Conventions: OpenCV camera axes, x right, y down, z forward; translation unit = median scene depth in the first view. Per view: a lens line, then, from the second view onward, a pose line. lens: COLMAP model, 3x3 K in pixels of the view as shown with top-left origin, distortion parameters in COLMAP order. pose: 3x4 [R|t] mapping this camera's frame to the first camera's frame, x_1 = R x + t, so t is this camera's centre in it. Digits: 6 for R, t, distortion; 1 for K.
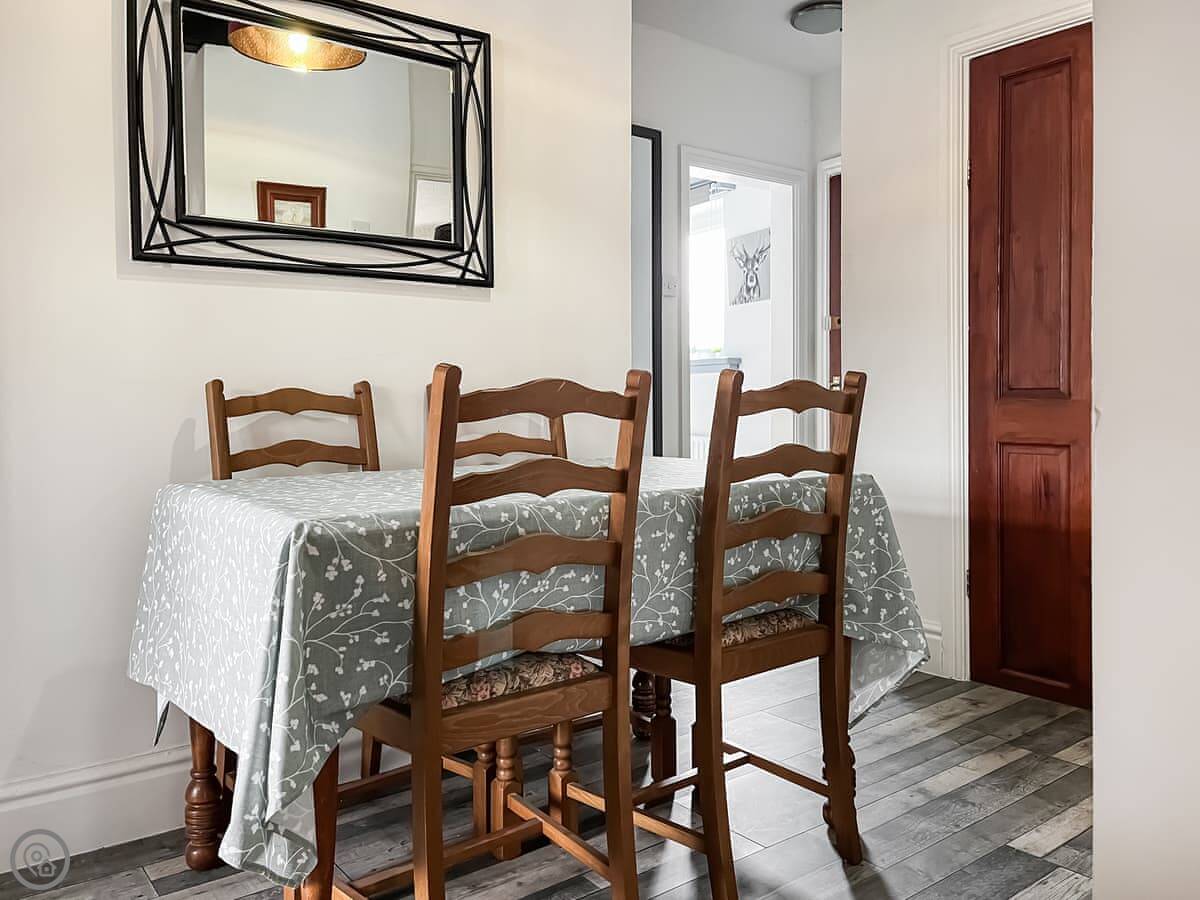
lens RADIAL K [[915.5, 0, 600.7], [0, 915.5, 457.7], [0, 0, 1]] dist [0.065782, -0.077076]
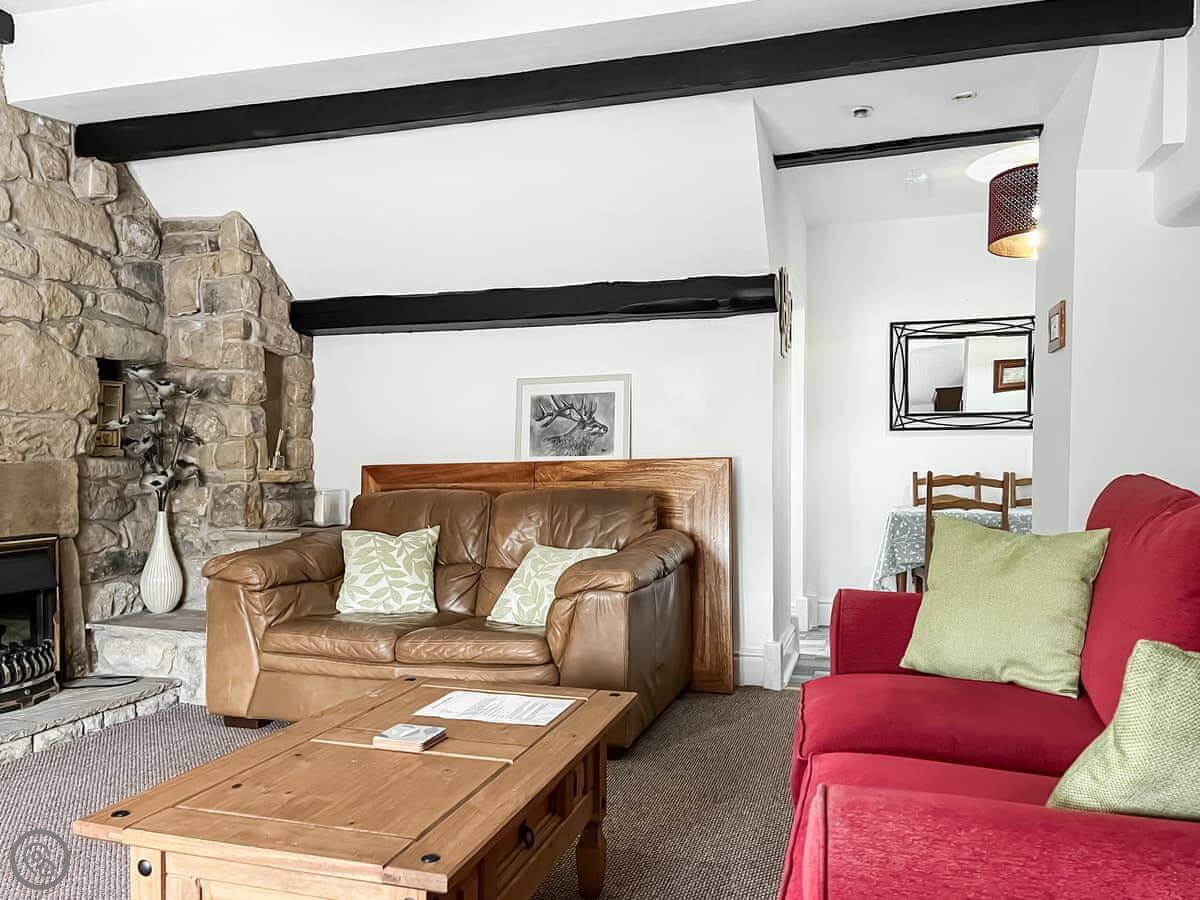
lens RADIAL K [[915.5, 0, 600.7], [0, 915.5, 457.7], [0, 0, 1]] dist [0.065782, -0.077076]
pose [[0.602030, -0.002109, -0.798471, 1.239781], [-0.055814, 0.997439, -0.044717, 0.050678], [0.796520, 0.071487, 0.600371, -1.432663]]
